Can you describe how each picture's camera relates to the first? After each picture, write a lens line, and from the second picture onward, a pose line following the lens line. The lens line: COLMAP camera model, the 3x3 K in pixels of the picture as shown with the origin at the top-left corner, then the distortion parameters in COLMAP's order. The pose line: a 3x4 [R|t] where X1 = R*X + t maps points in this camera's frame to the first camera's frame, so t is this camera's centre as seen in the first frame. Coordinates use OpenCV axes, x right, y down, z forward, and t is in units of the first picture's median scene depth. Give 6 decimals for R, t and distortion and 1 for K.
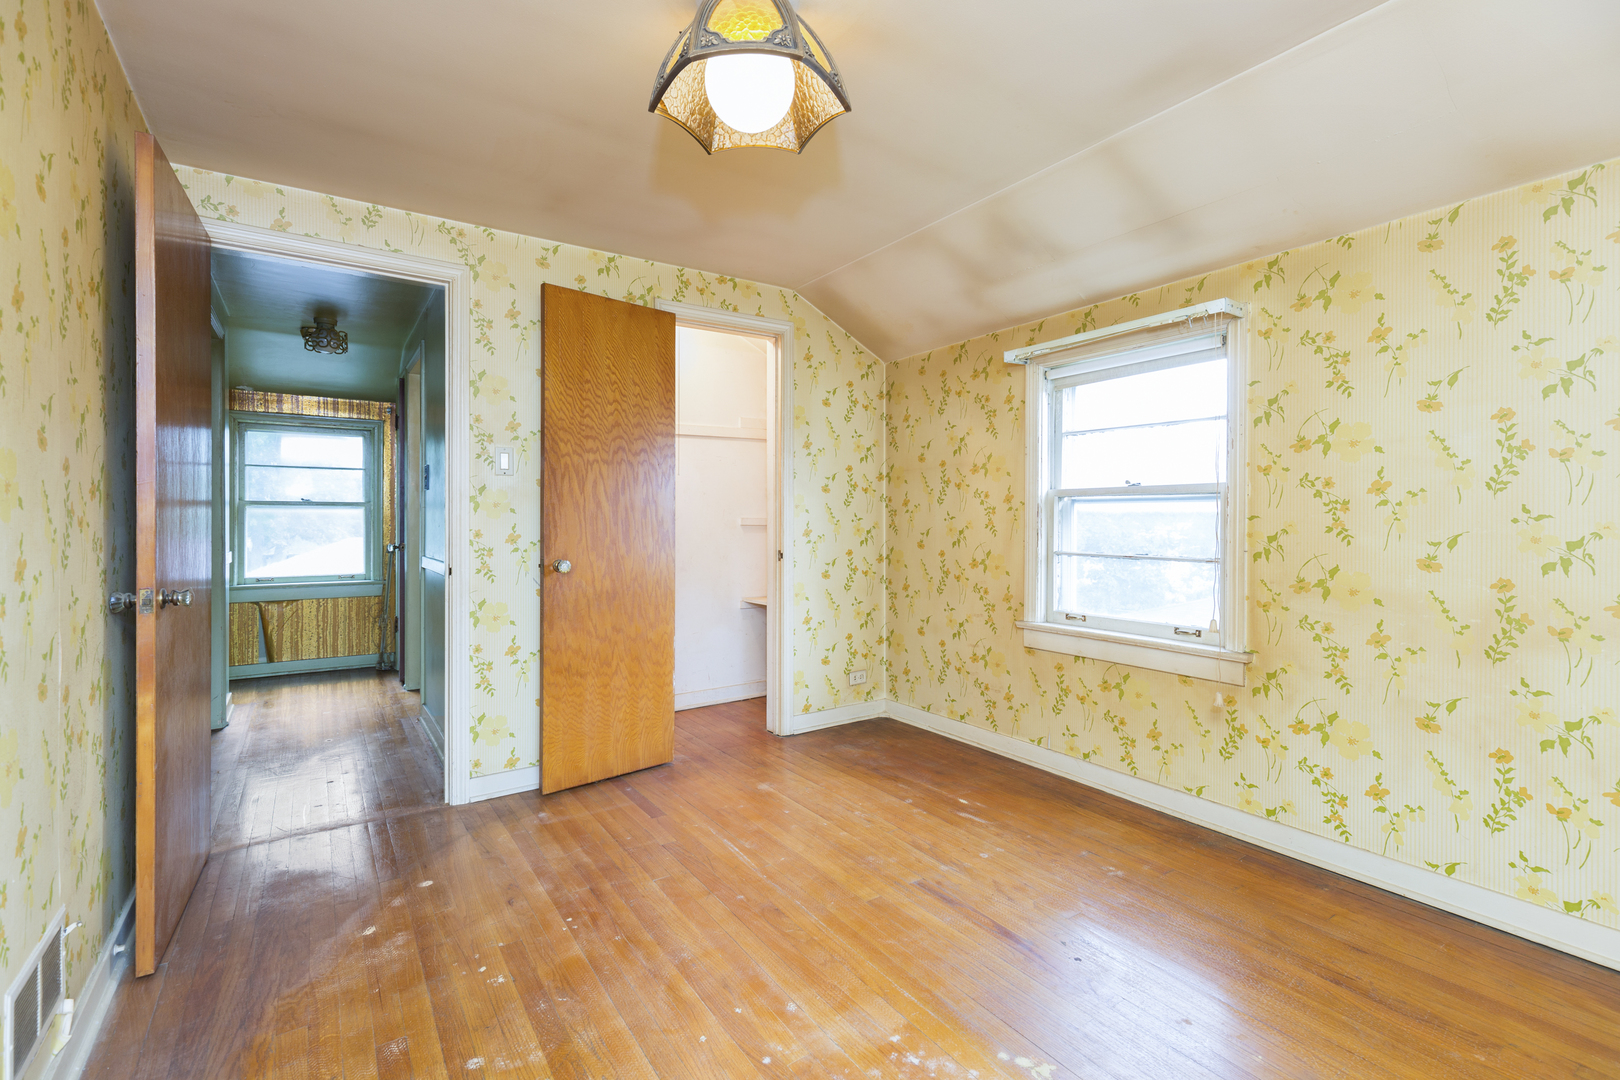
lens RADIAL K [[737.7, 0, 819.0], [0, 737.7, 530.4], [0, 0, 1]] dist [0.013714, -0.001419]
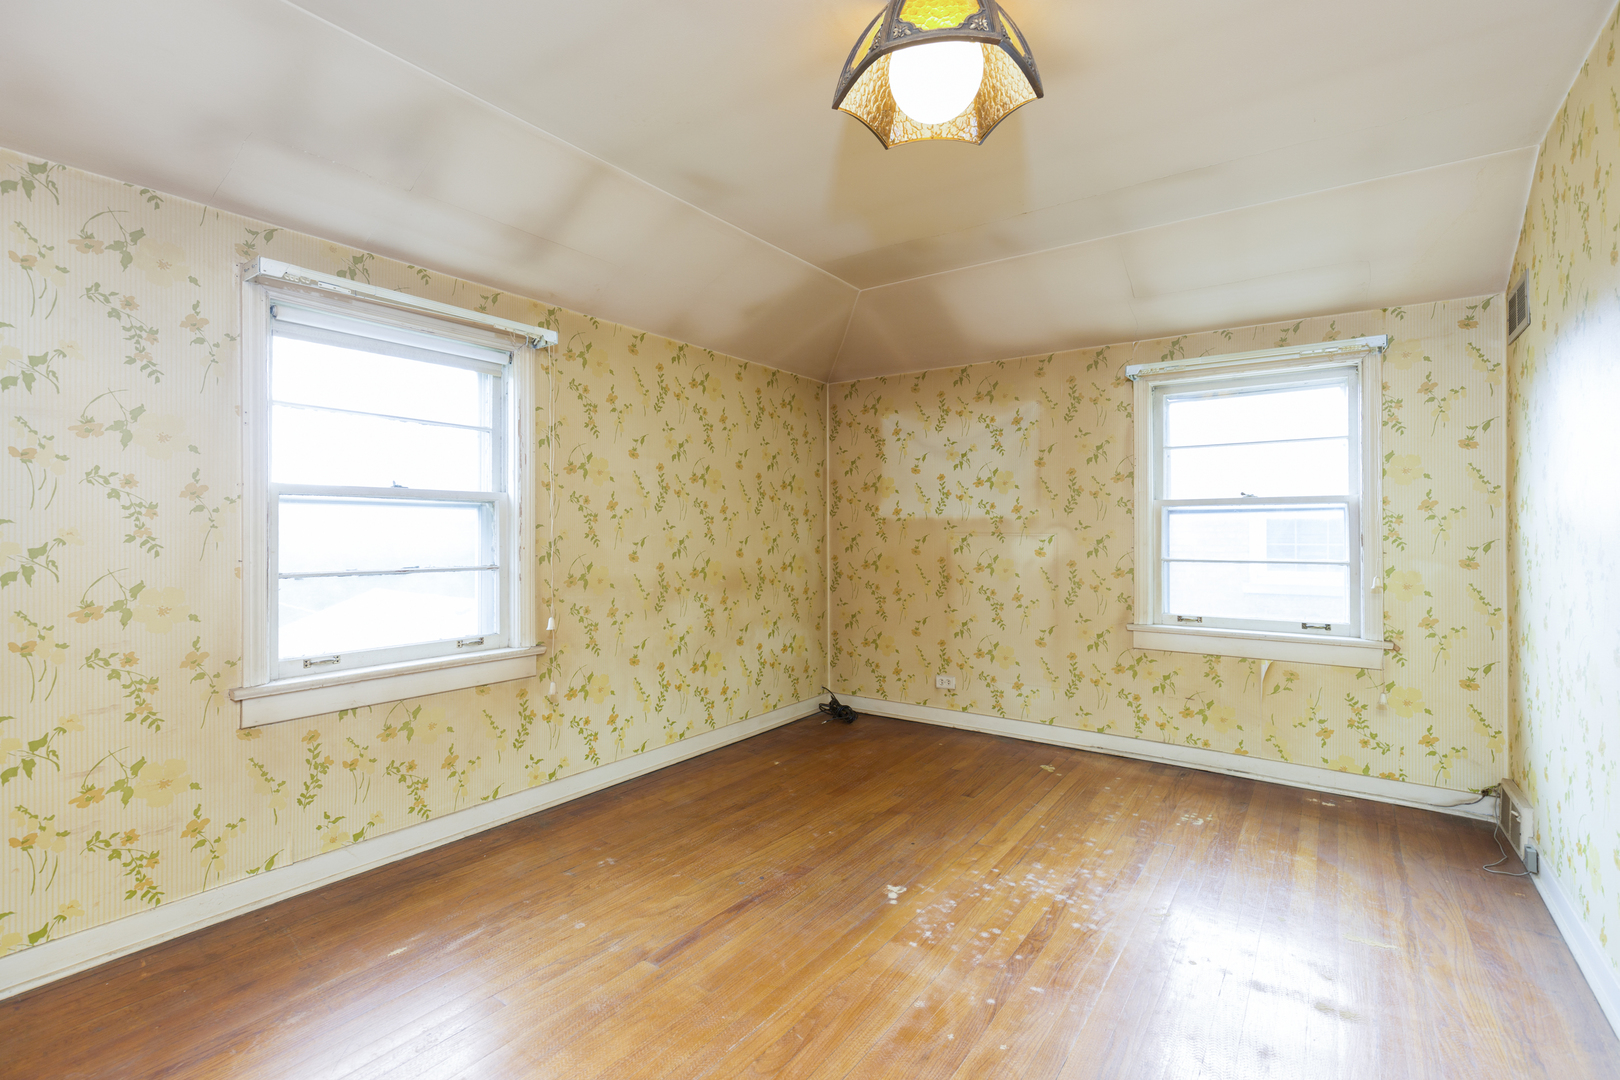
lens RADIAL K [[737.7, 0, 818.9], [0, 737.7, 533.6], [0, 0, 1]] dist [0.013714, -0.001419]
pose [[-0.345409, -0.007752, 0.938420, -0.606726], [0.009717, 0.999883, 0.011836, -0.014107], [-0.938402, 0.013207, -0.345293, 0.945702]]
